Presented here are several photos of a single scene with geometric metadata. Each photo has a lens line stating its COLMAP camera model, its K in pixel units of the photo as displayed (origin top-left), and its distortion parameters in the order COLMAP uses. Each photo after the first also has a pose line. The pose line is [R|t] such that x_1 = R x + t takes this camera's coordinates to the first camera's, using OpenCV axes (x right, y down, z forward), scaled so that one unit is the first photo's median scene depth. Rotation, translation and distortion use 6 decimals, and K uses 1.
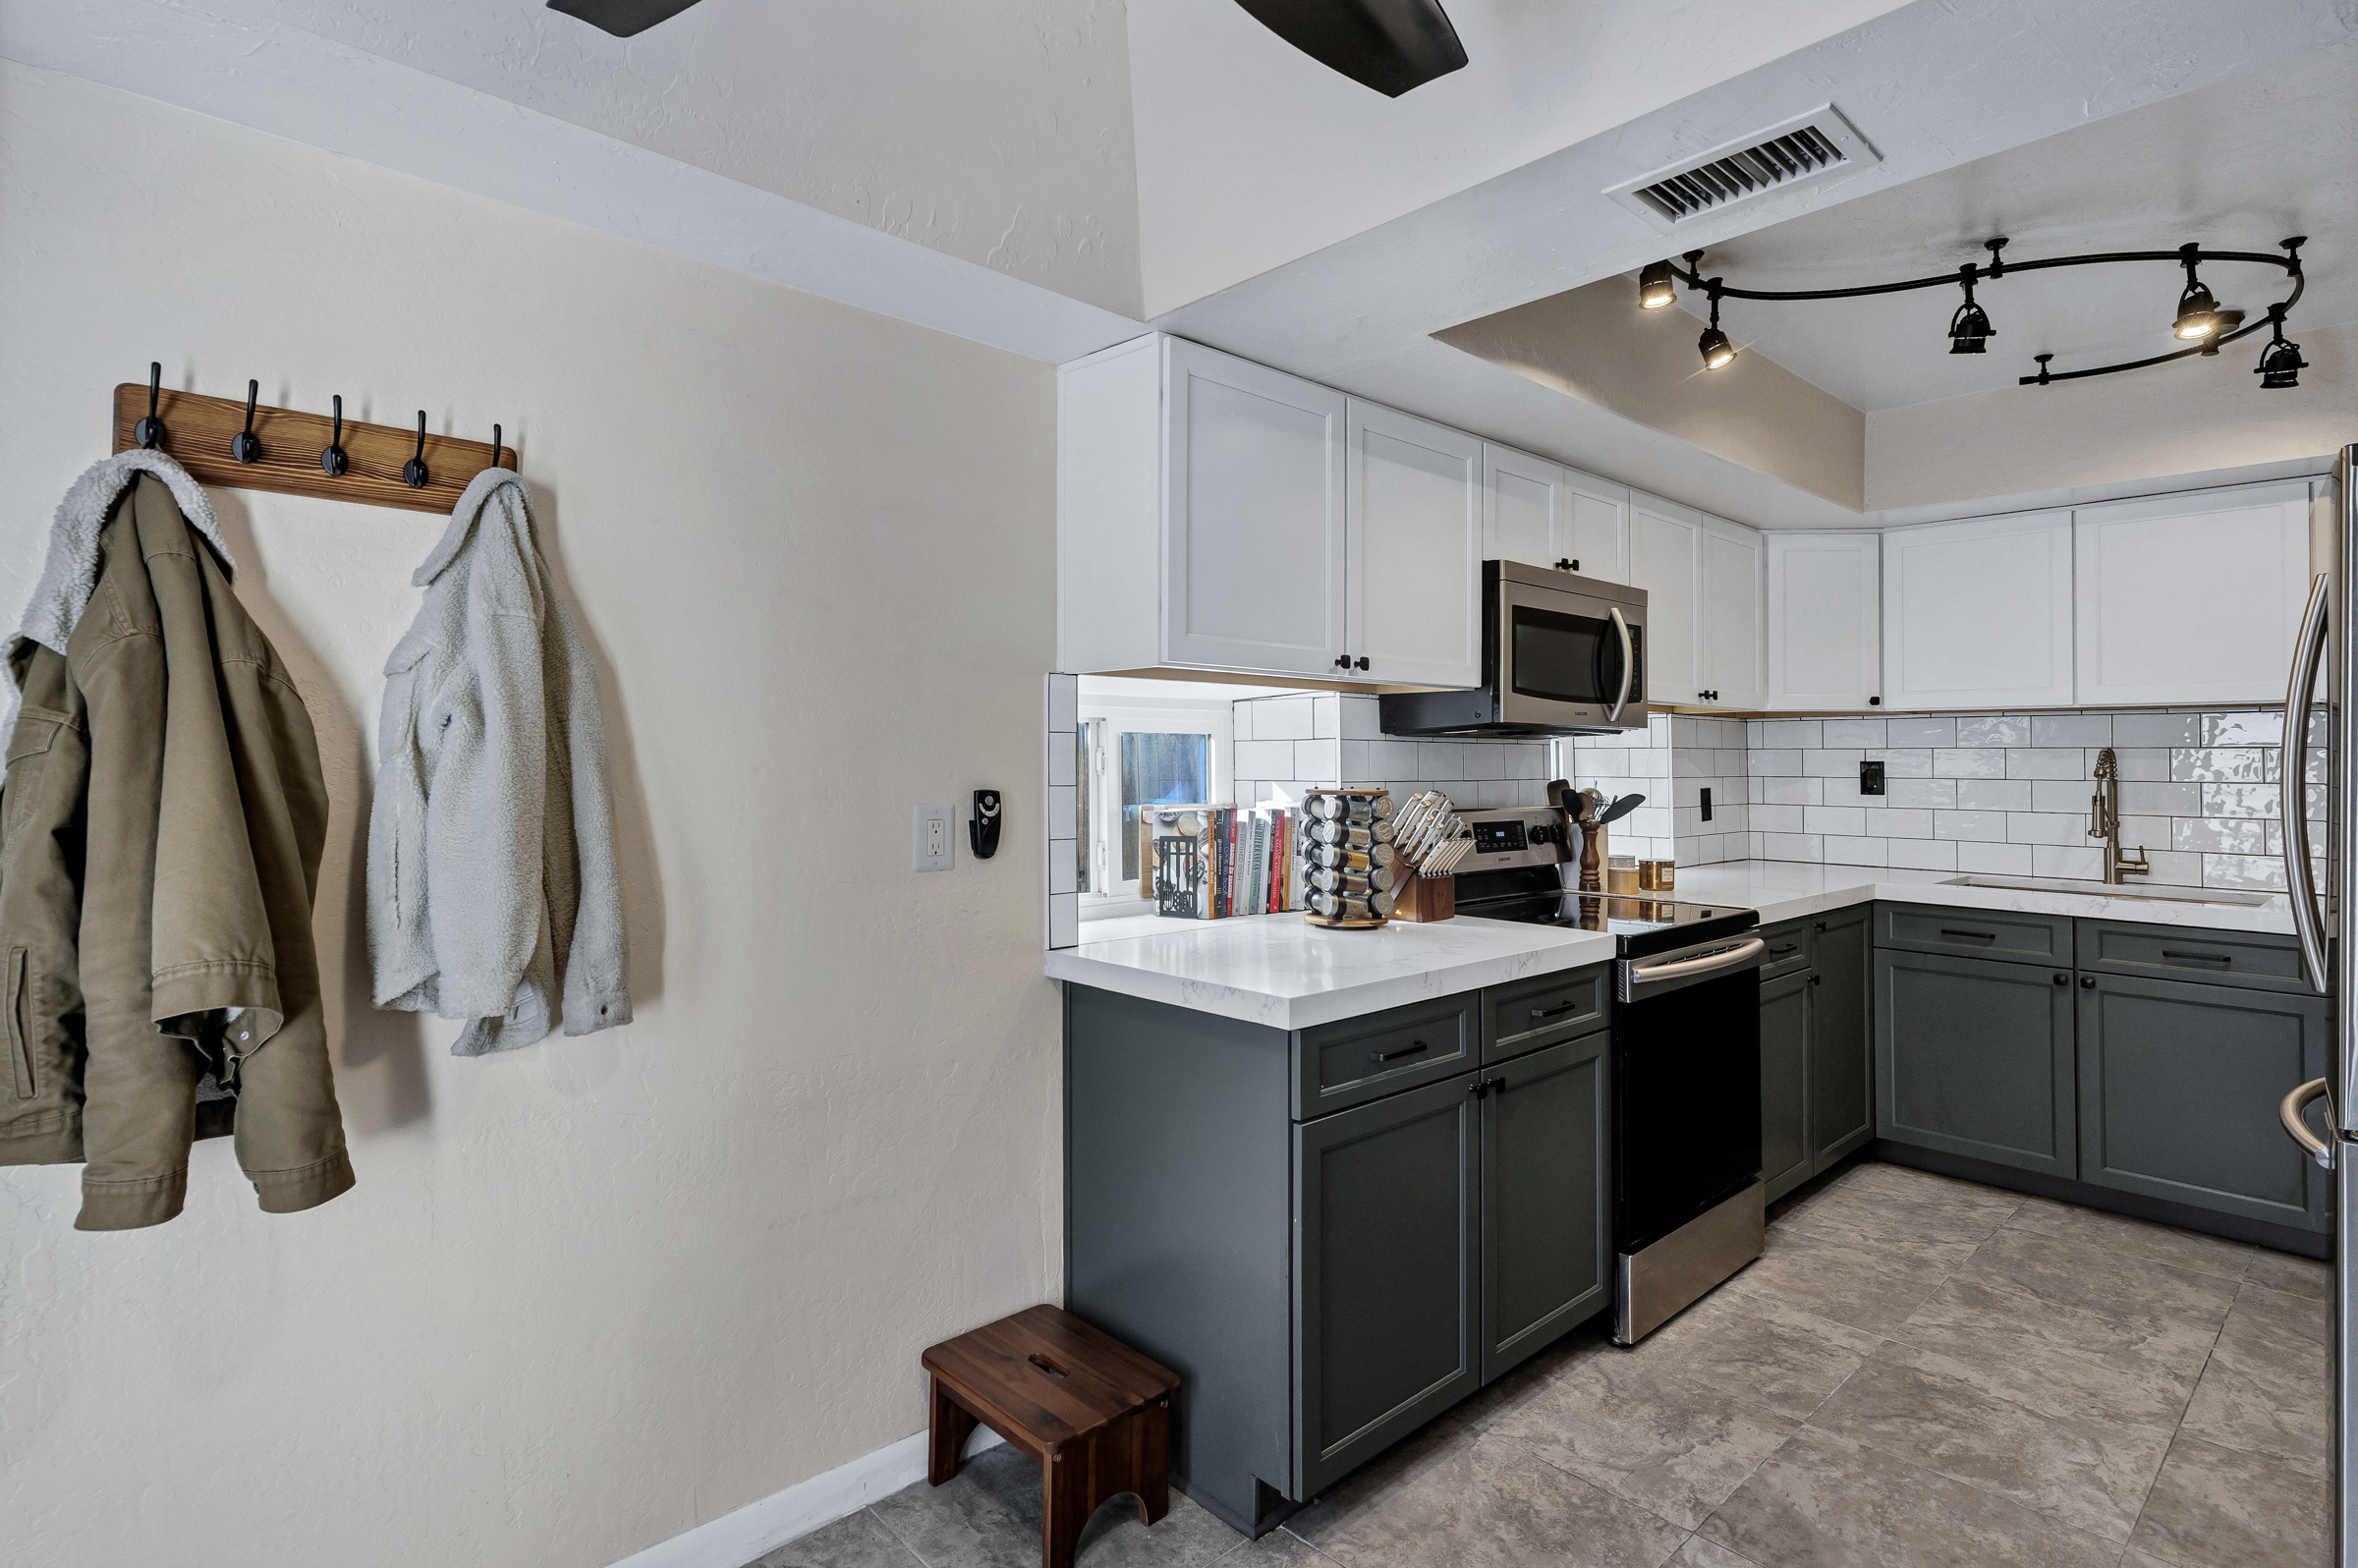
lens RADIAL K [[1179.6, 0, 1172.3], [0, 1179.6, 730.4], [0, 0, 1]] dist [0.005076, -0.000472]
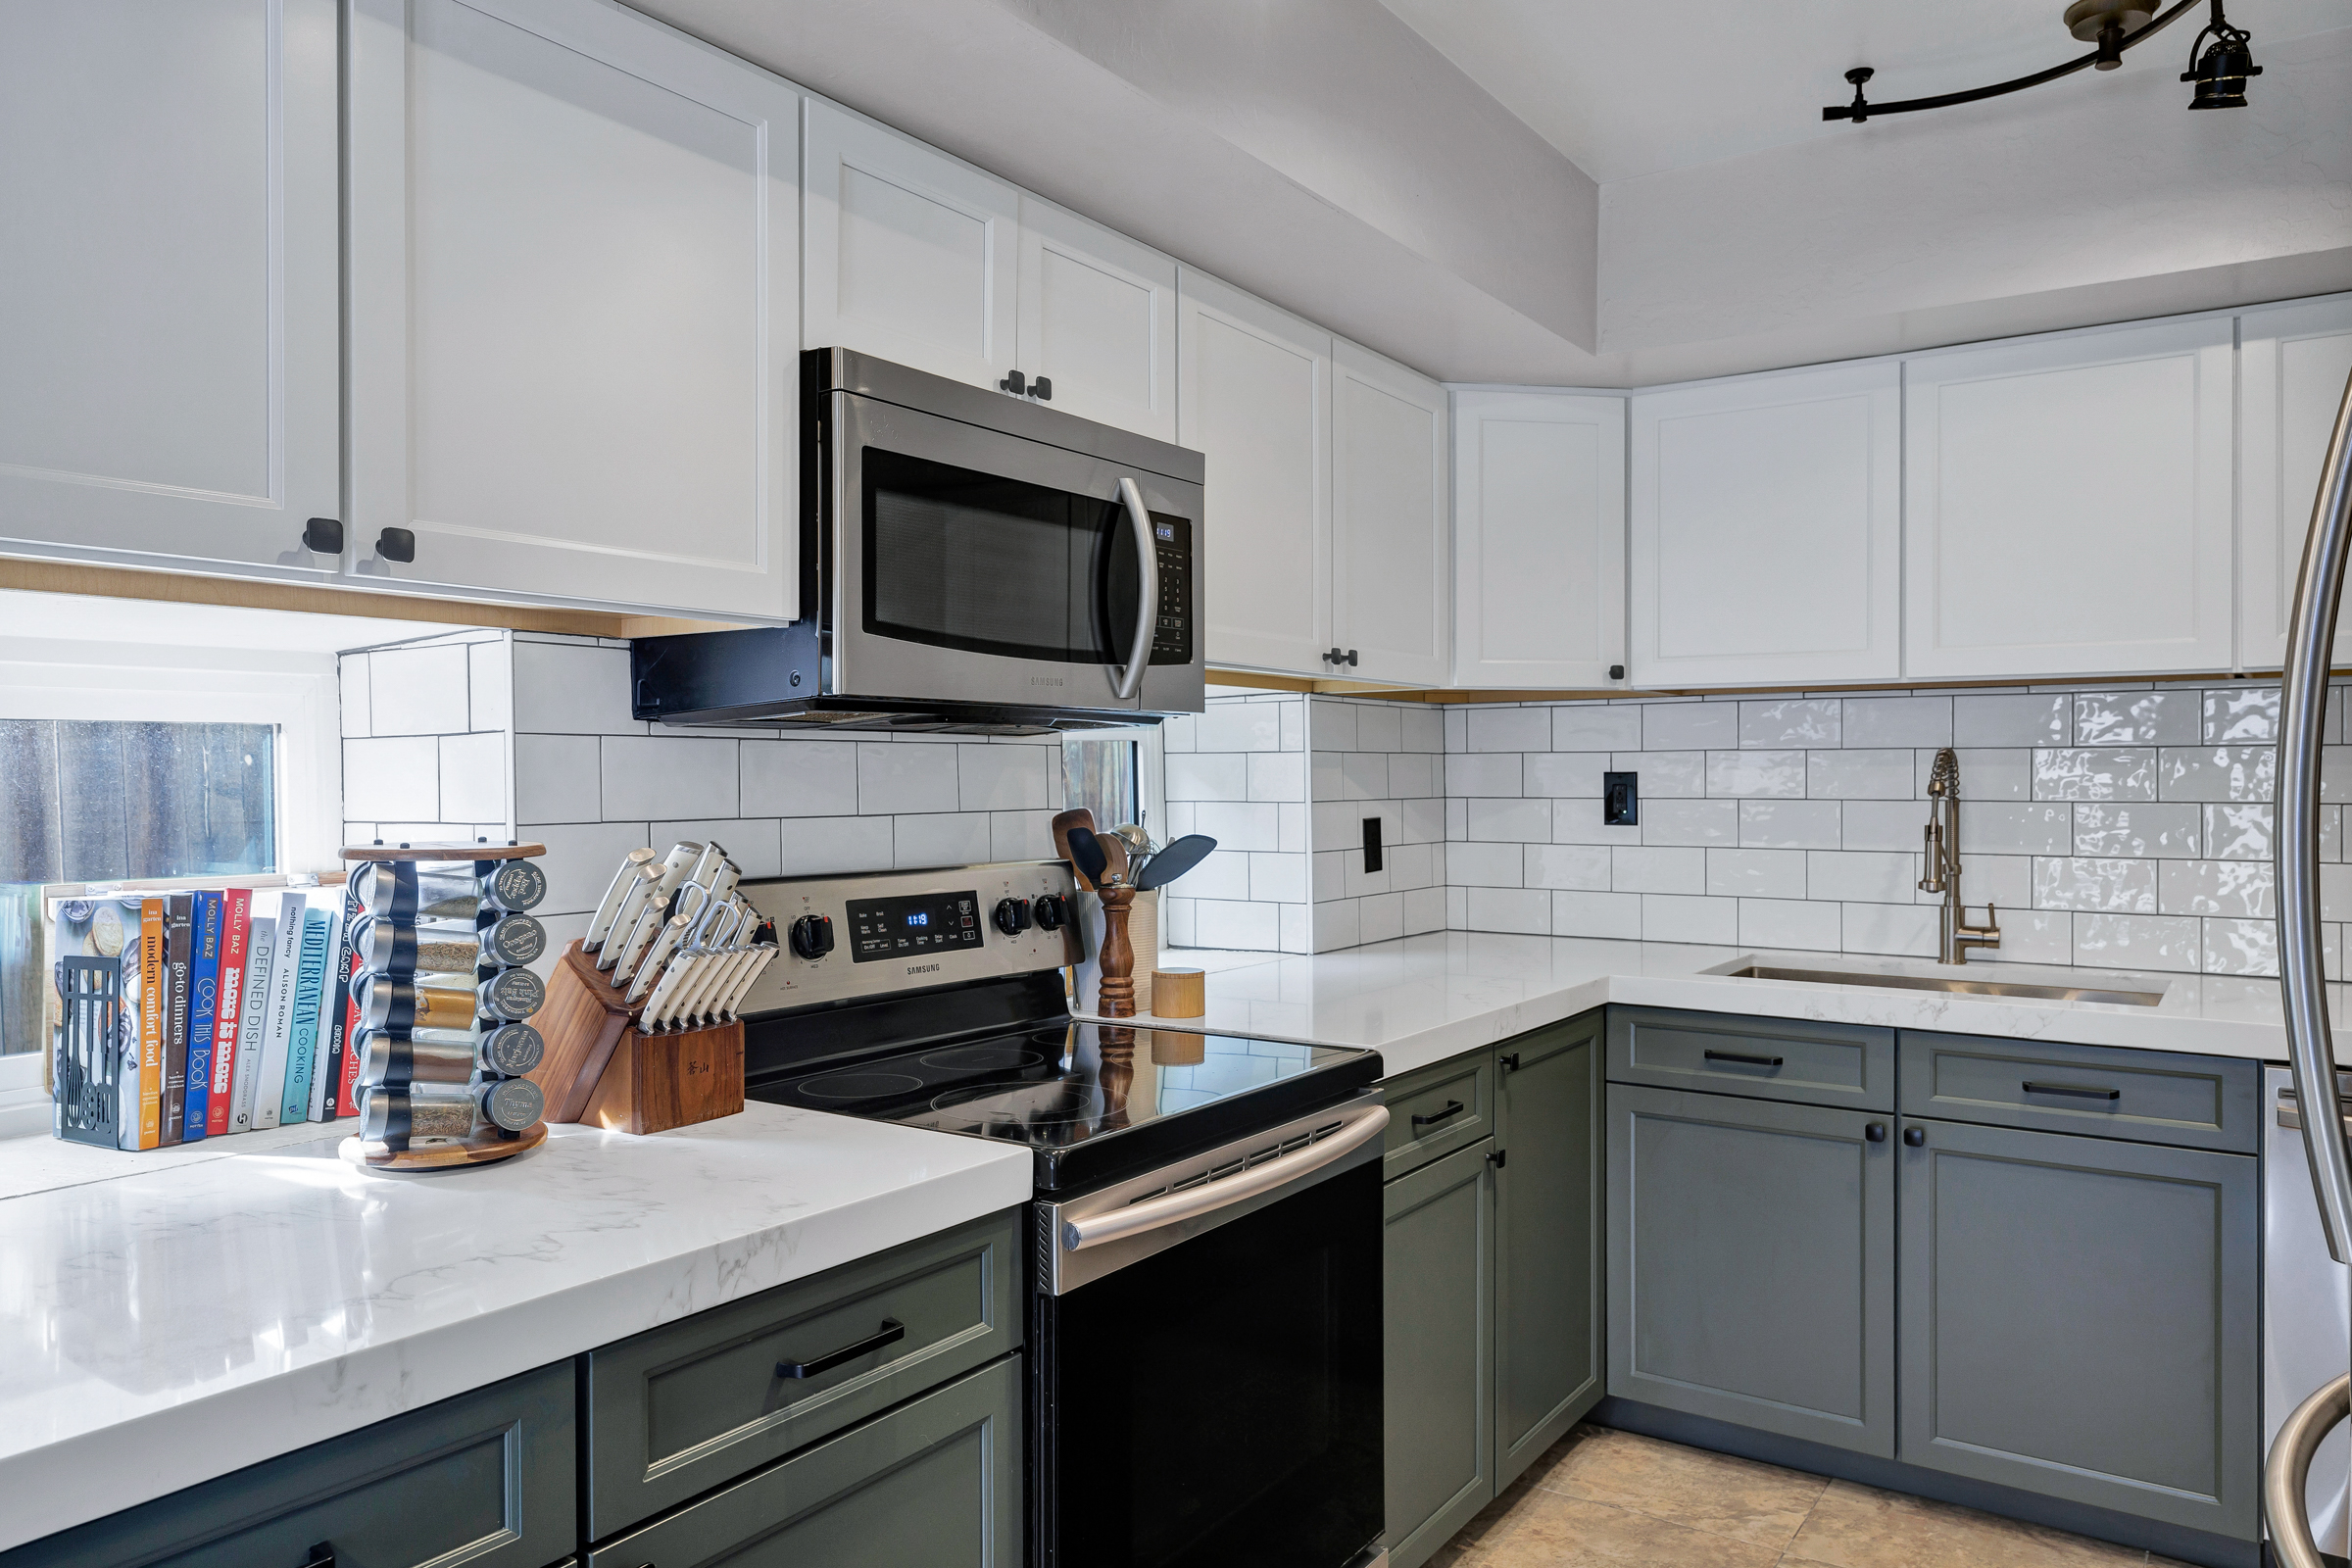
lens RADIAL K [[1602.4, 0, 1179.3], [0, 1602.4, 776.3], [0, 0, 1]] dist [-0.003243, 0.002126]
pose [[0.974743, -0.007390, 0.223208, 0.241055], [0.001462, 0.999642, 0.026711, 0.007746], [-0.223325, -0.025710, 0.974405, 0.310501]]
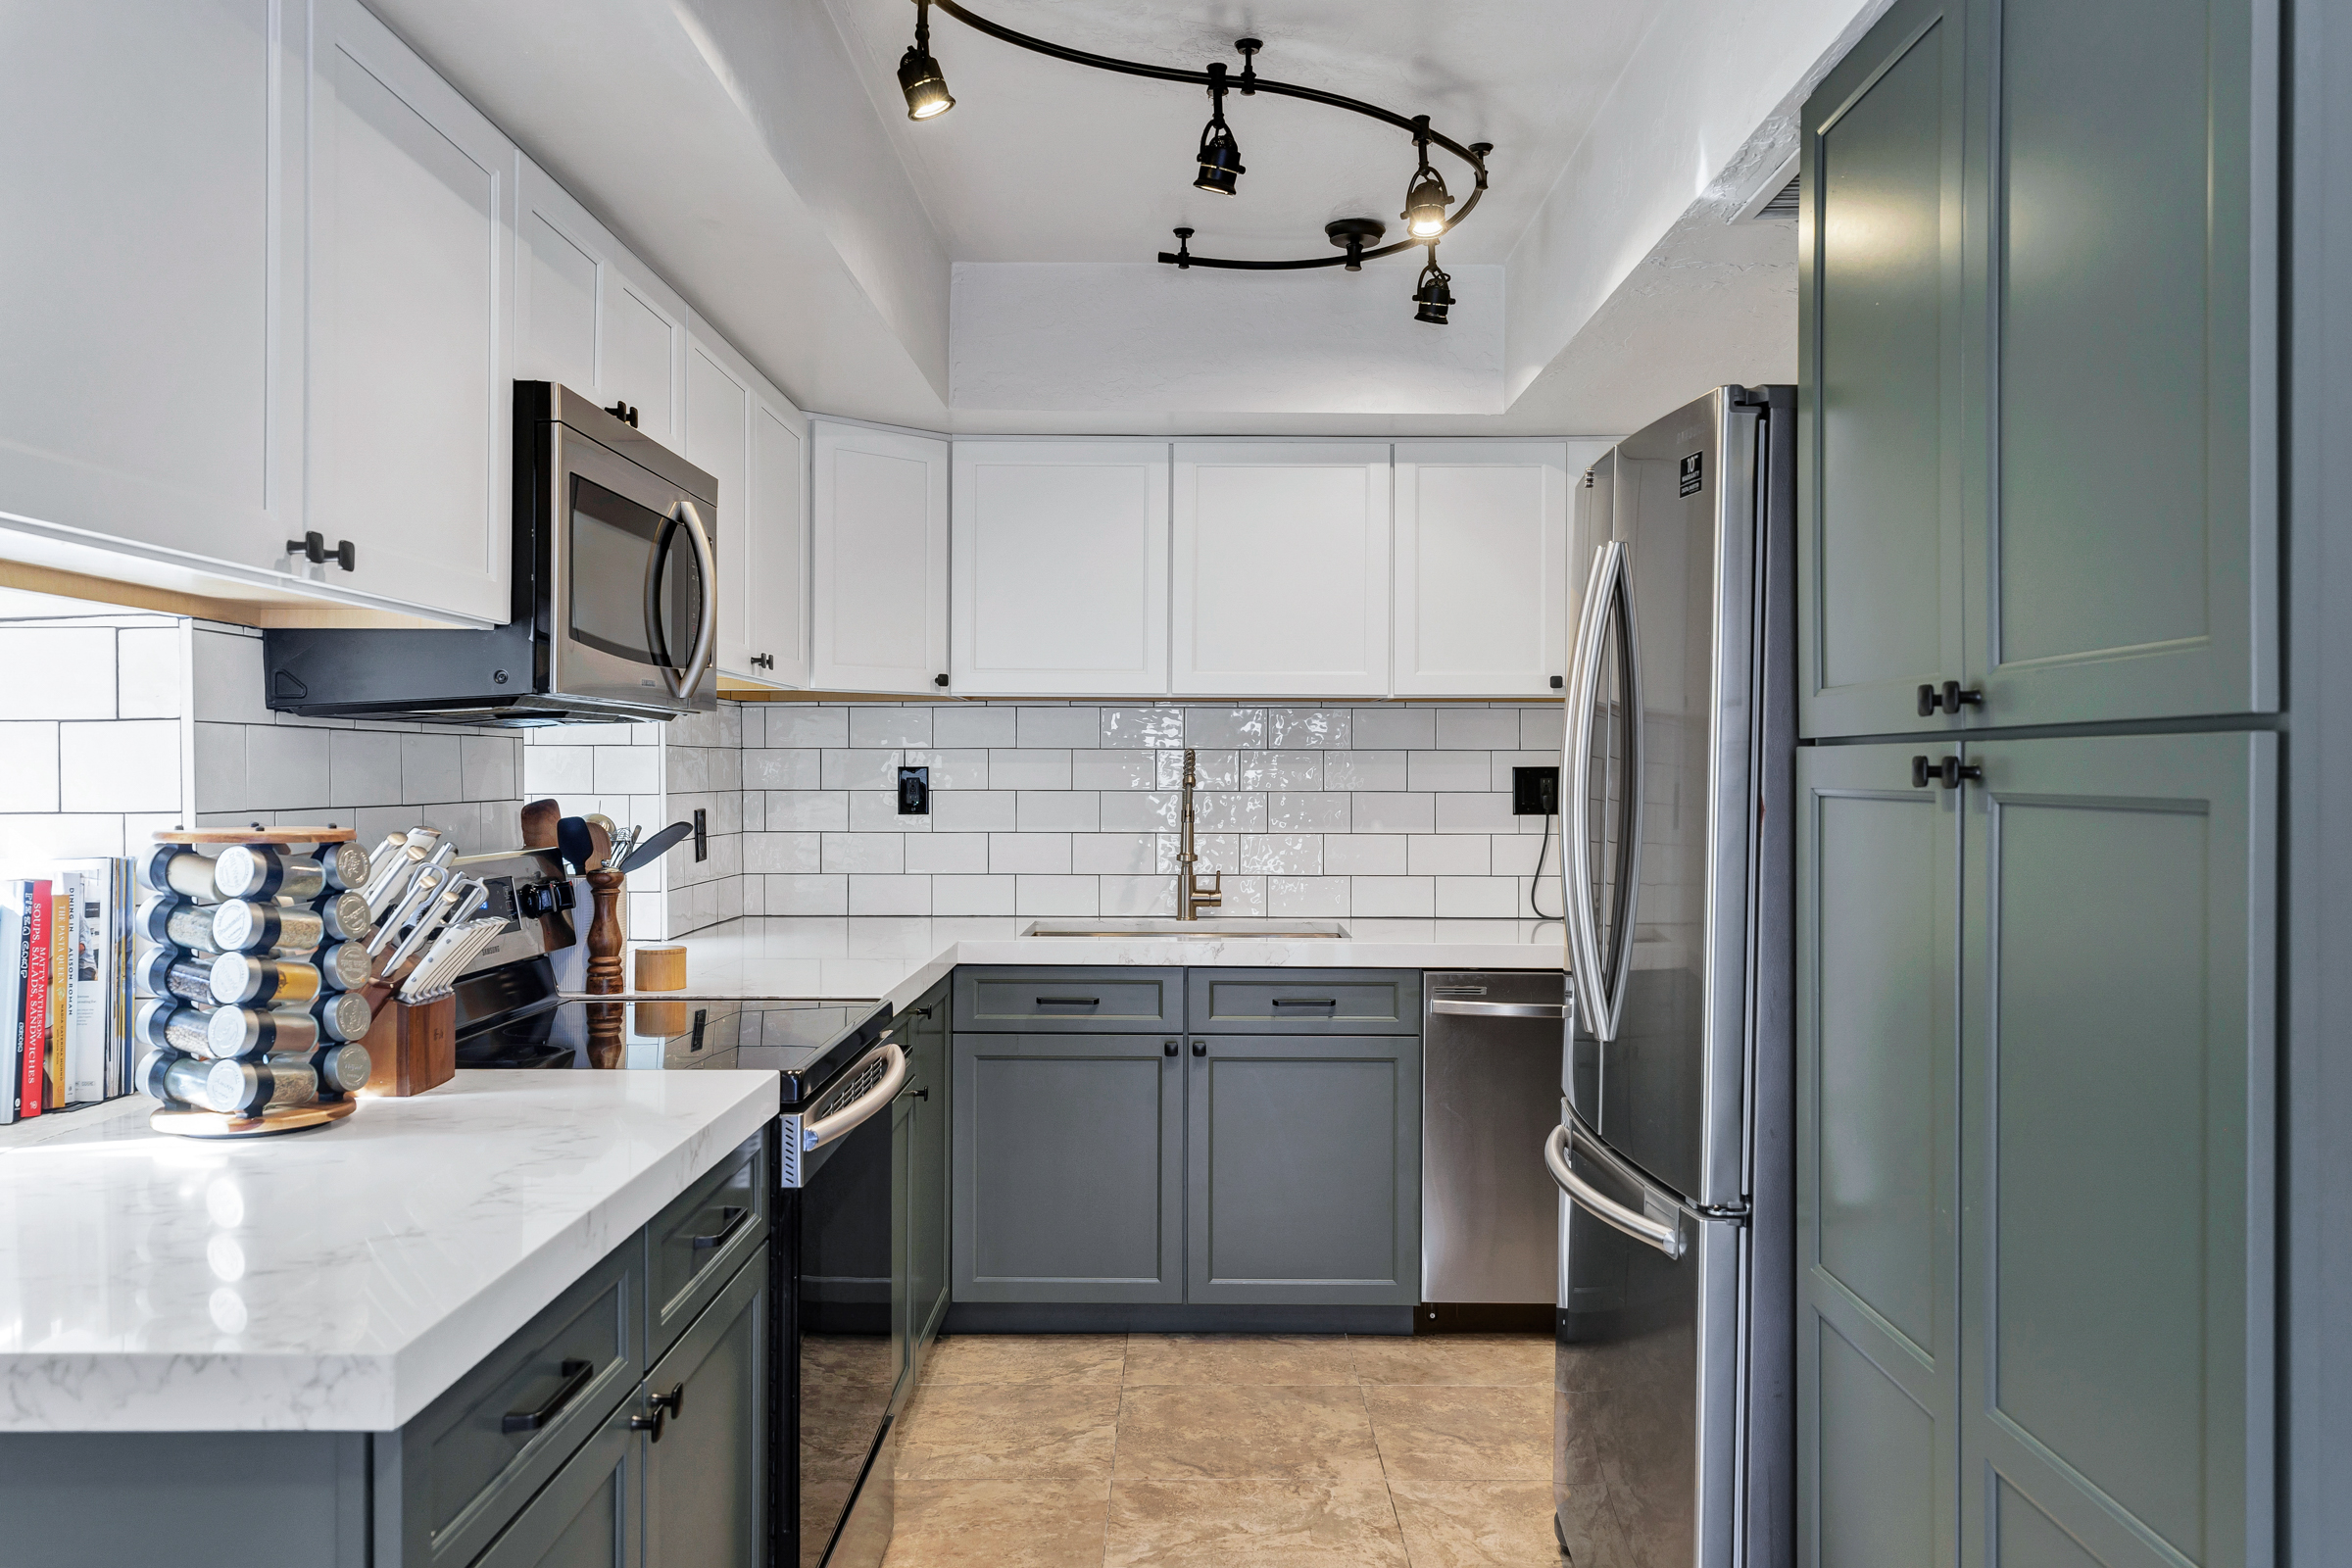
lens RADIAL K [[1768.6, 0, 1178.6], [0, 1768.6, 766.8], [0, 0, 1]] dist [0.004486, 0.001739]
pose [[0.681472, -0.001774, 0.731842, -0.096199], [-0.017323, 0.999678, 0.018554, 0.005600], [-0.731639, -0.025321, 0.681222, 0.231742]]
